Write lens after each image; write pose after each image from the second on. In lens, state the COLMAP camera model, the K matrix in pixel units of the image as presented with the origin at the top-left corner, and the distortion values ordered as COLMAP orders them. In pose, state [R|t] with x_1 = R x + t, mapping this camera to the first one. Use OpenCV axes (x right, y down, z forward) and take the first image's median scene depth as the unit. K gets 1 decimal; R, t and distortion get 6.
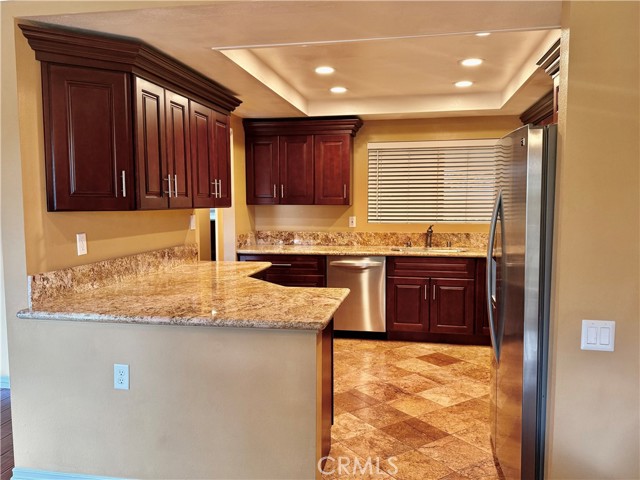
lens RADIAL K [[527.1, 0, 314.3], [0, 527.1, 244.1], [0, 0, 1]] dist [0.107565, -0.039334]
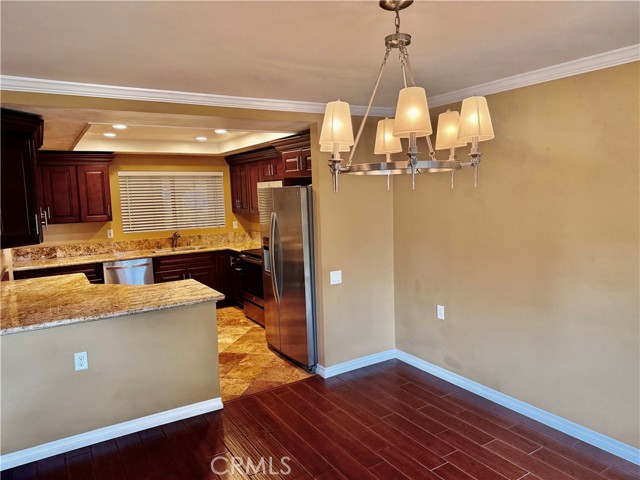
lens RADIAL K [[454.8, 0, 340.1], [0, 454.8, 240.1], [0, 0, 1]] dist [0.001353, -0.029828]
pose [[0.708624, -0.094941, 0.699170, -0.309911], [0.087687, 0.995074, 0.046249, -0.030684], [-0.700117, 0.028535, 0.713458, -0.157318]]
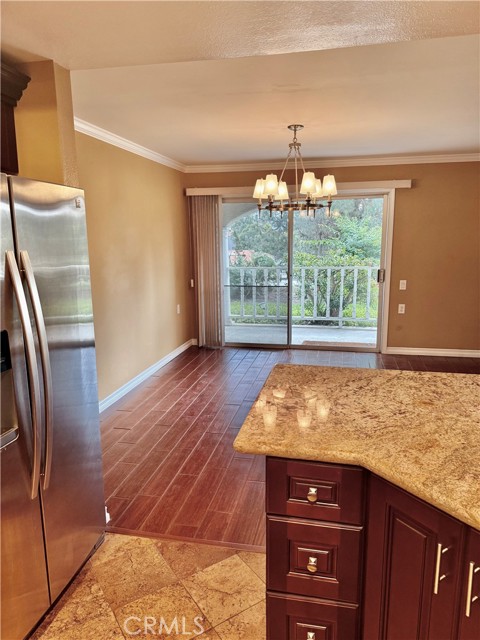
lens RADIAL K [[454.8, 0, 242.5], [0, 454.8, 321.8], [0, 0, 1]] dist [0.001353, -0.029828]
pose [[-0.999731, 0.011825, 0.019971, 0.026887], [0.016875, 0.961096, 0.275699, -0.083602], [-0.015934, 0.275962, -0.961036, 0.772071]]
